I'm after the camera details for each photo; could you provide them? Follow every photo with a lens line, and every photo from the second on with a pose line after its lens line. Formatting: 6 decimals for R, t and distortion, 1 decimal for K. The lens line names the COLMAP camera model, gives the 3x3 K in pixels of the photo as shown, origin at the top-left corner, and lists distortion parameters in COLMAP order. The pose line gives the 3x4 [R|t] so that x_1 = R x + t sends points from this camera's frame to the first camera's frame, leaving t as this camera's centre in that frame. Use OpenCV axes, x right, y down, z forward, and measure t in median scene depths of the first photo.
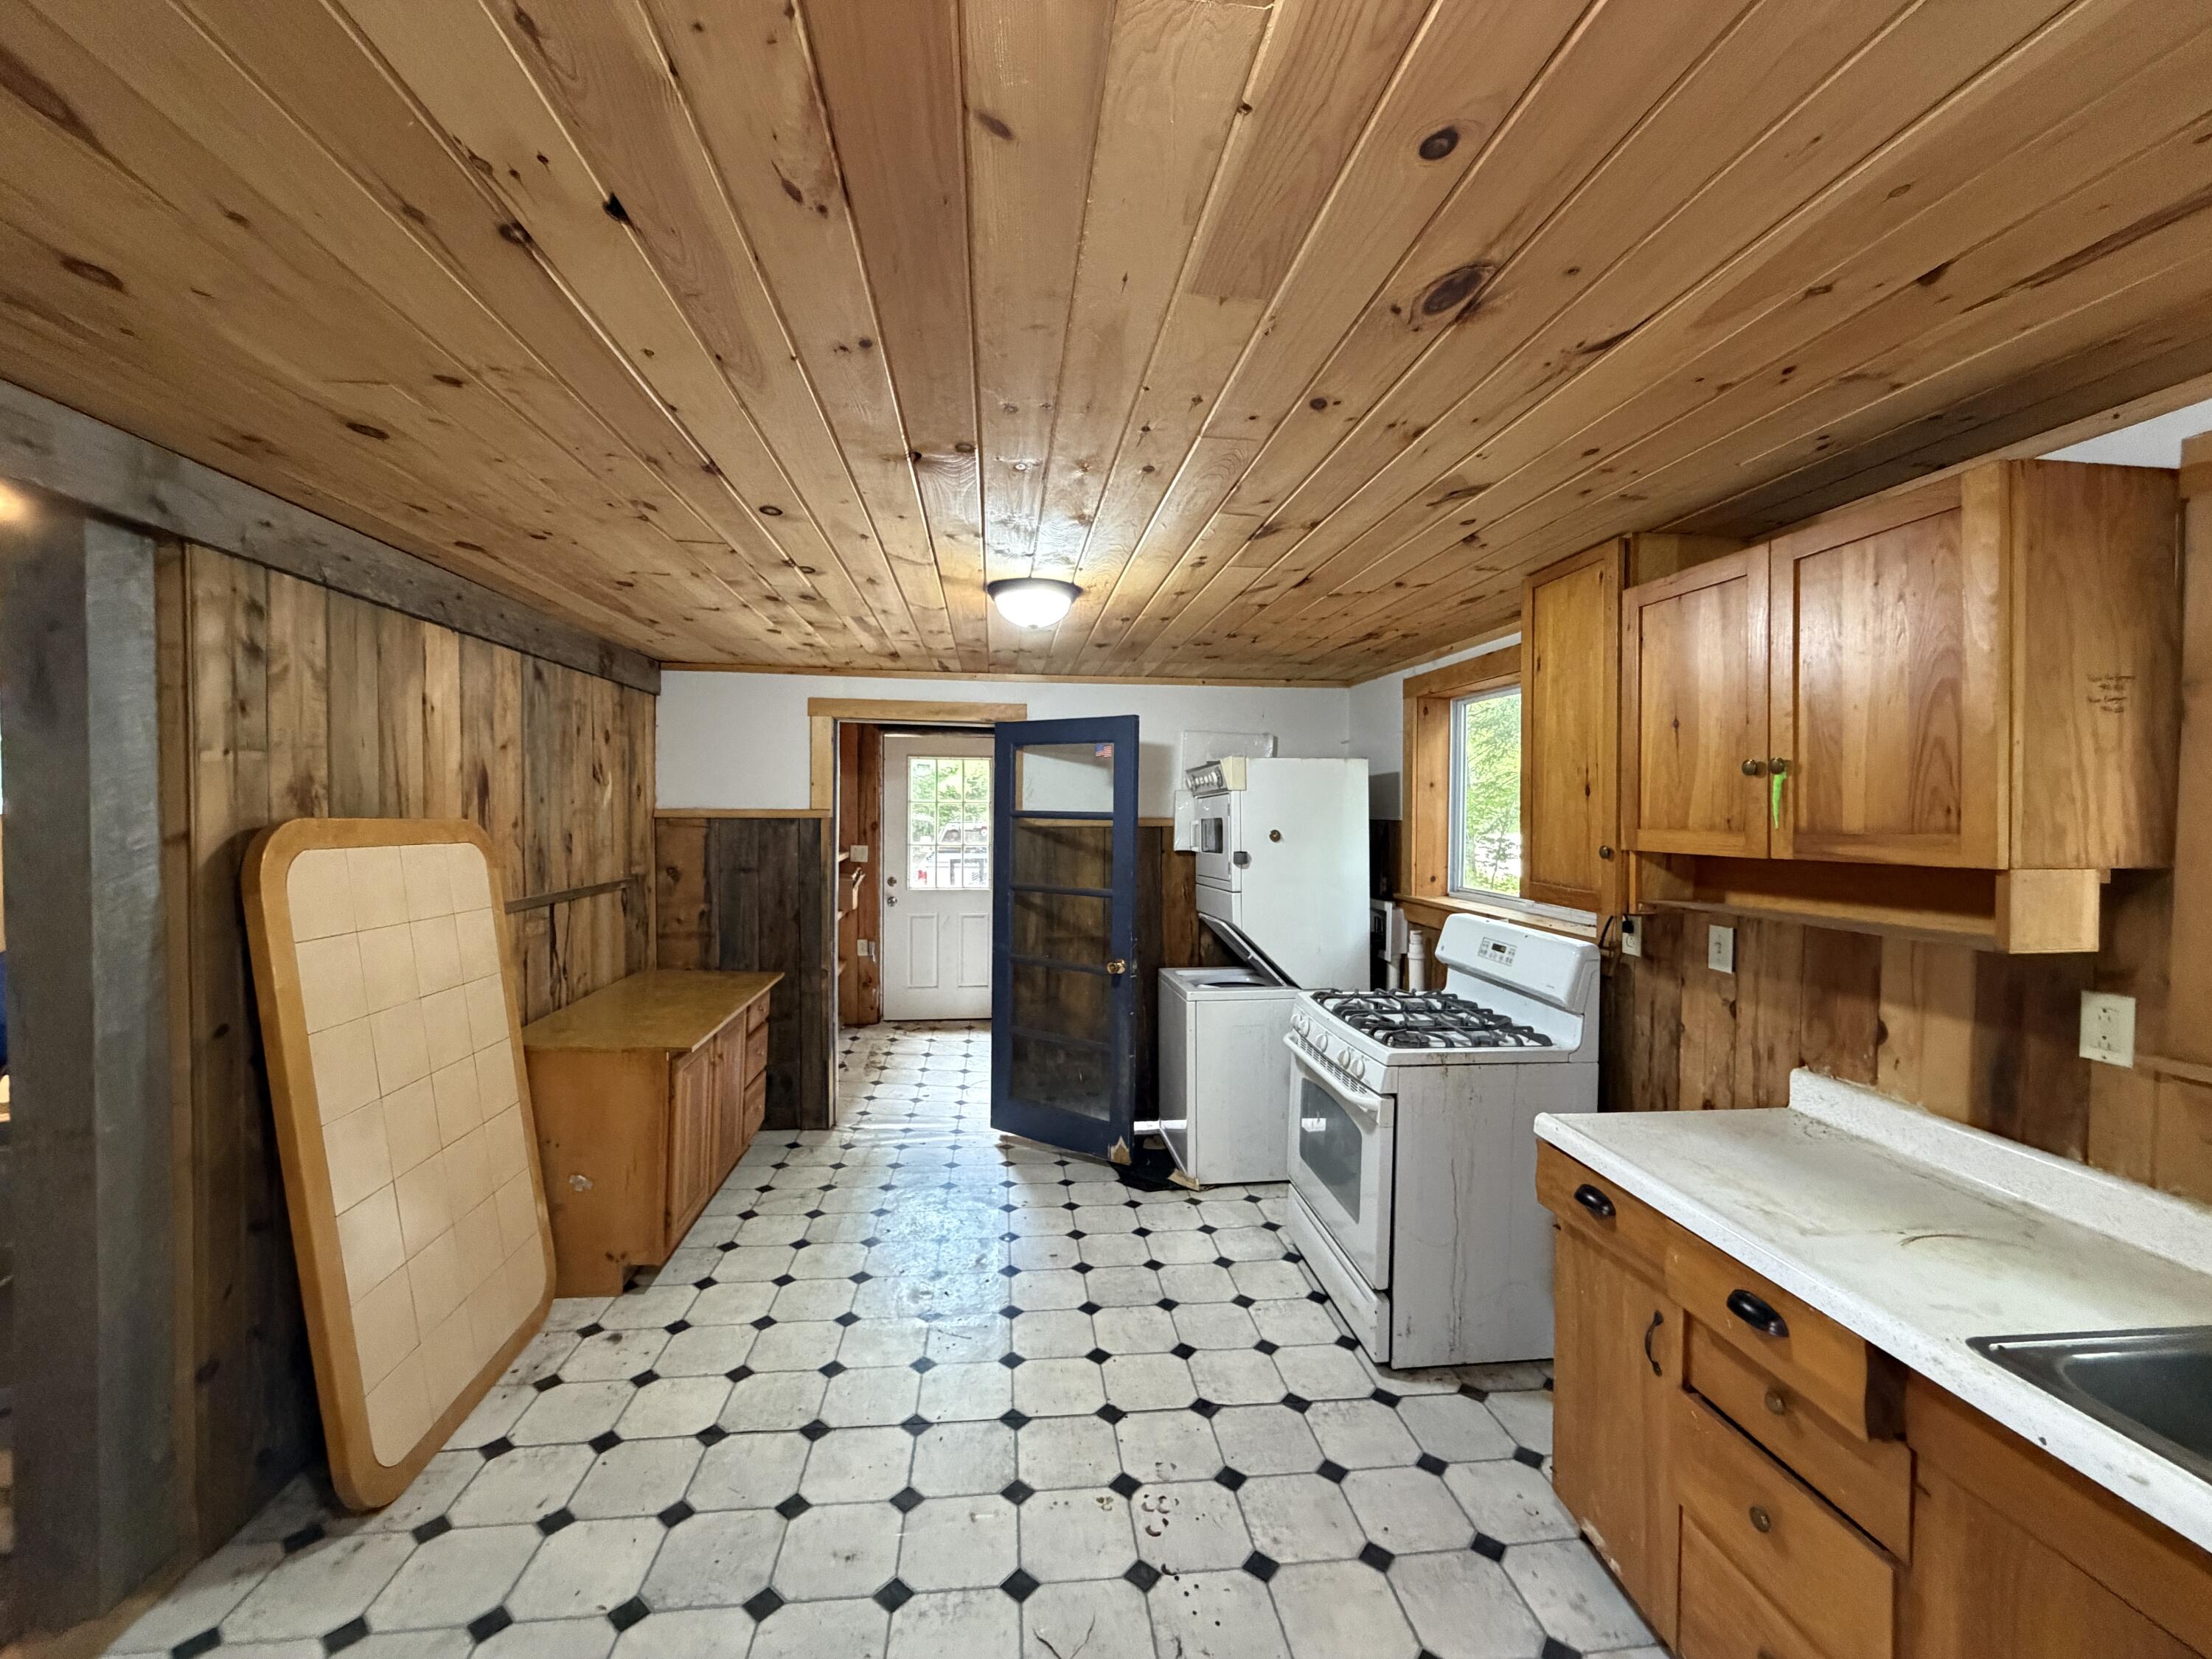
lens RADIAL K [[890.8, 0, 1098.8], [0, 890.8, 824.4], [0, 0, 1]] dist [-0.000567, -0.000017]
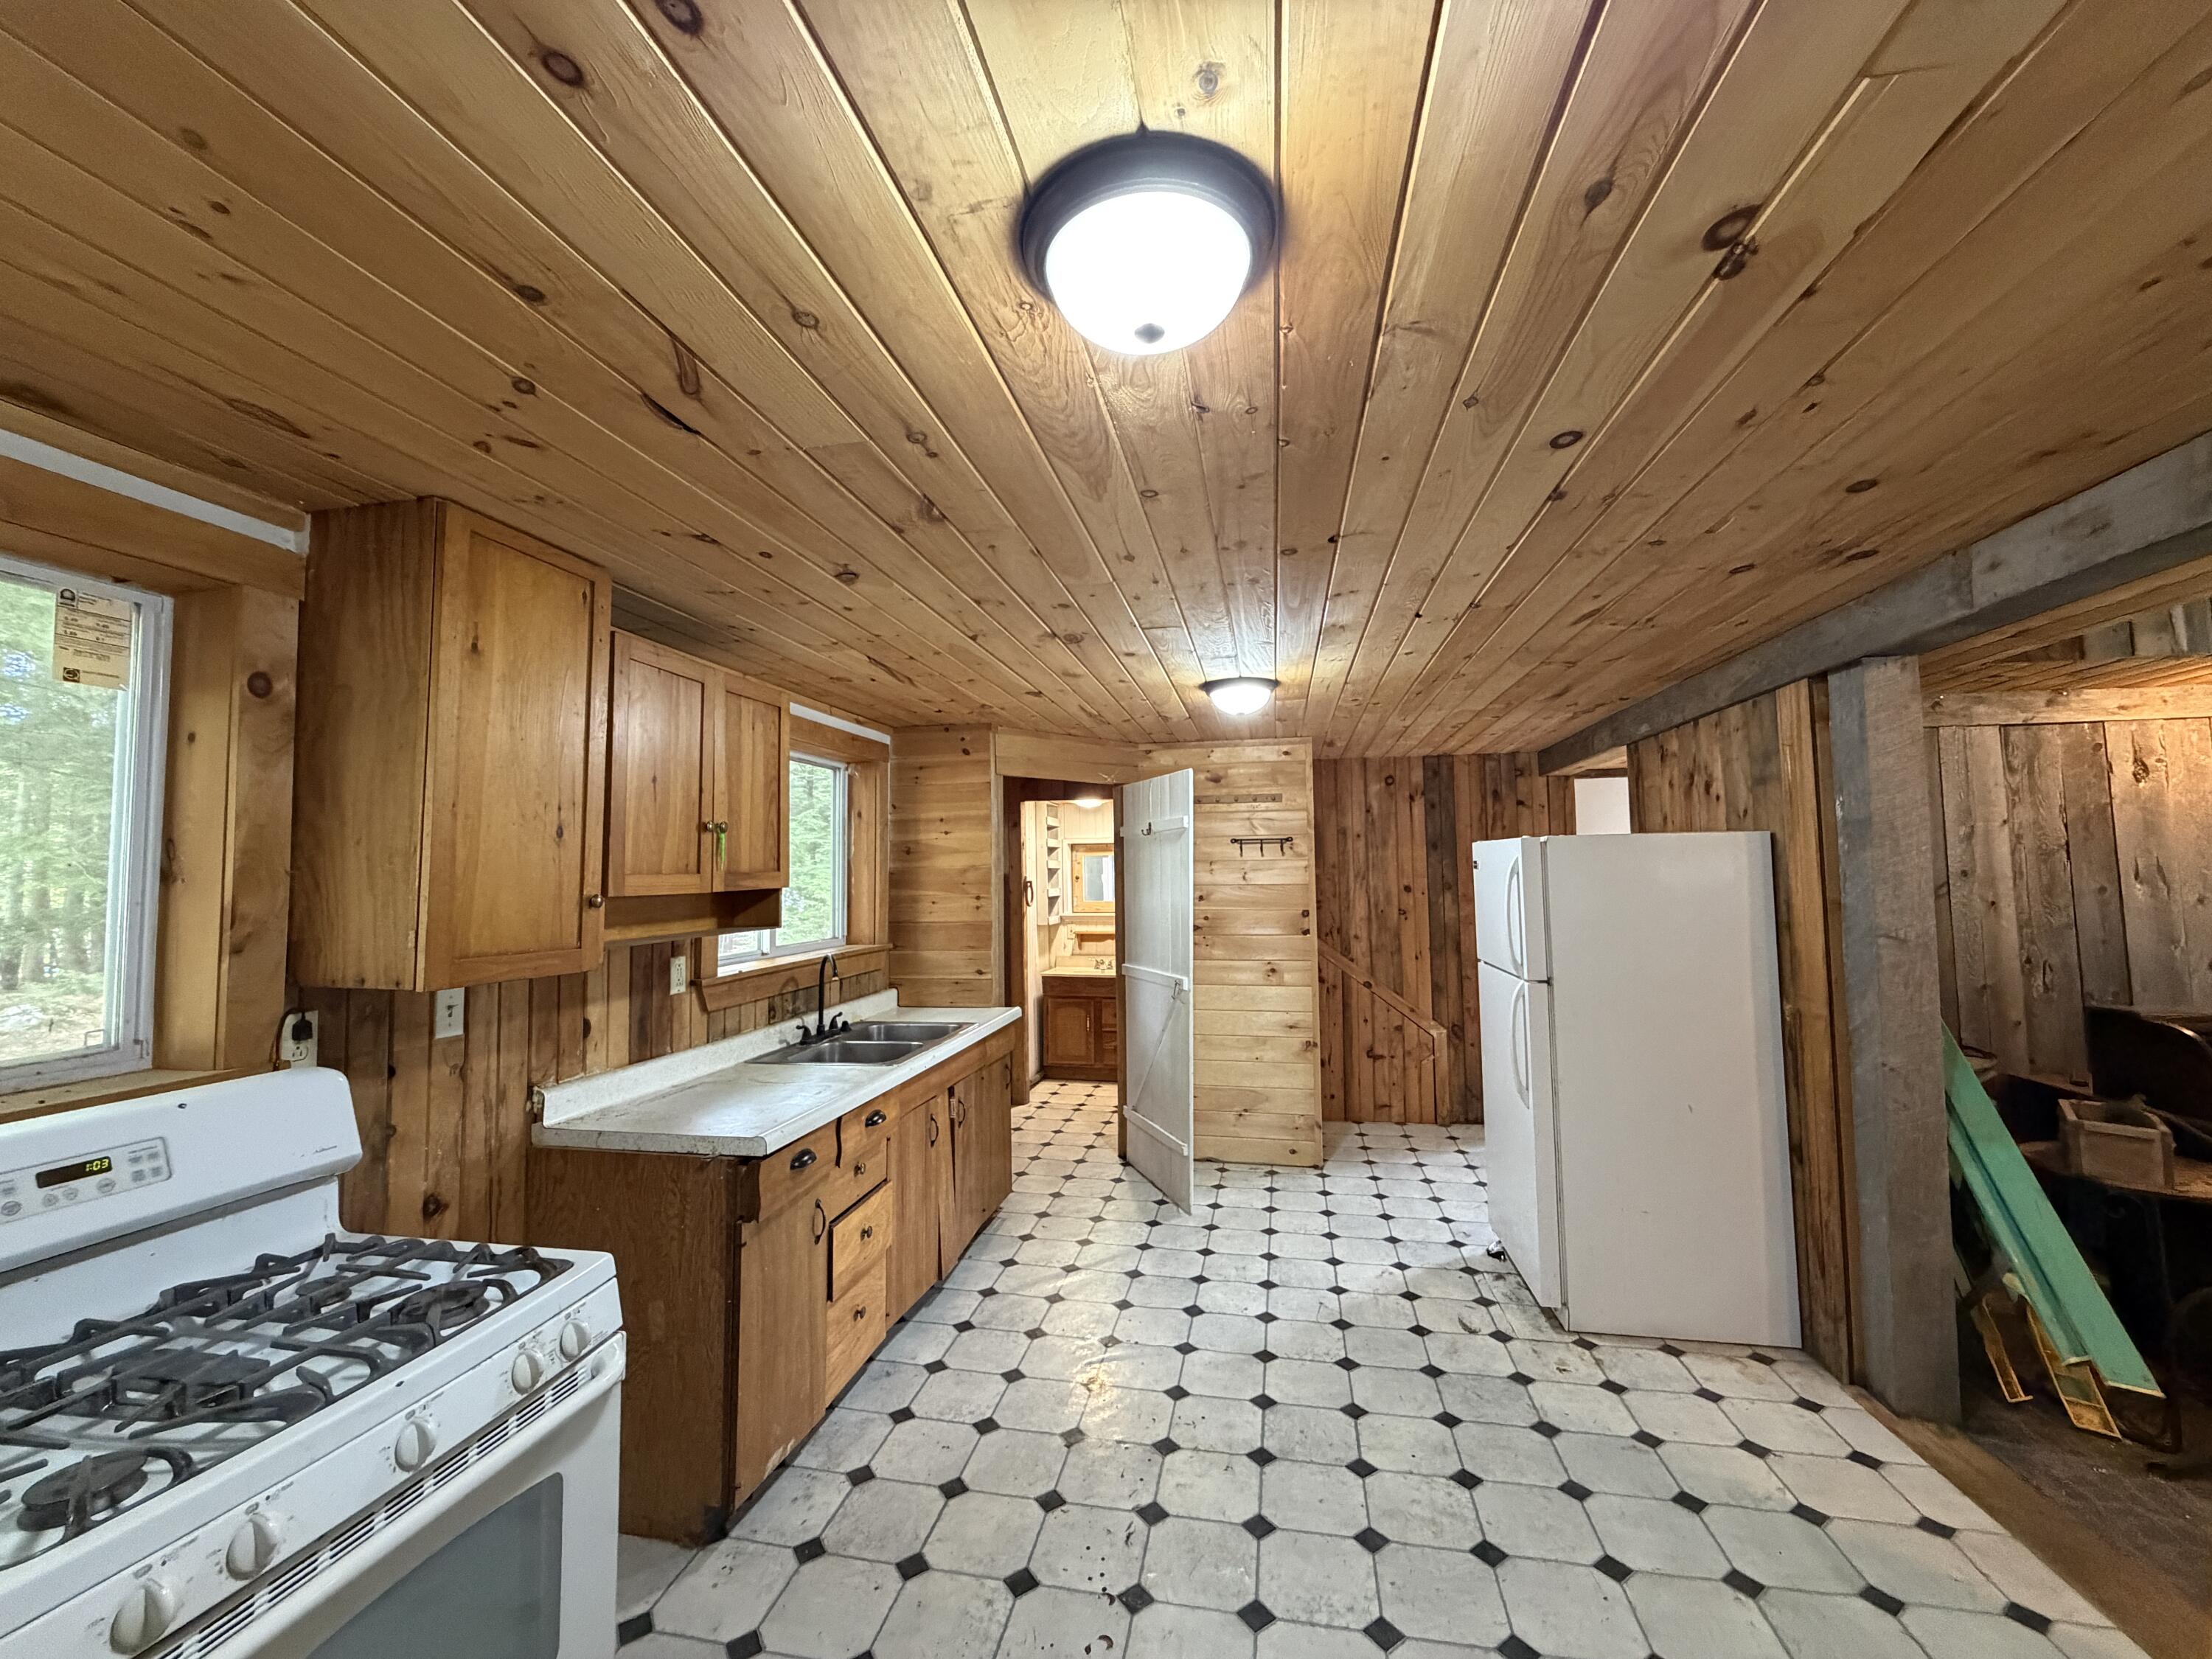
lens RADIAL K [[890.8, 0, 1098.8], [0, 890.8, 824.4], [0, 0, 1]] dist [-0.000567, -0.000017]
pose [[-0.951100, 0.020875, 0.308178, -0.245387], [0.010075, 0.999279, -0.036596, -0.010492], [-0.308719, -0.031701, -0.950625, 2.017299]]
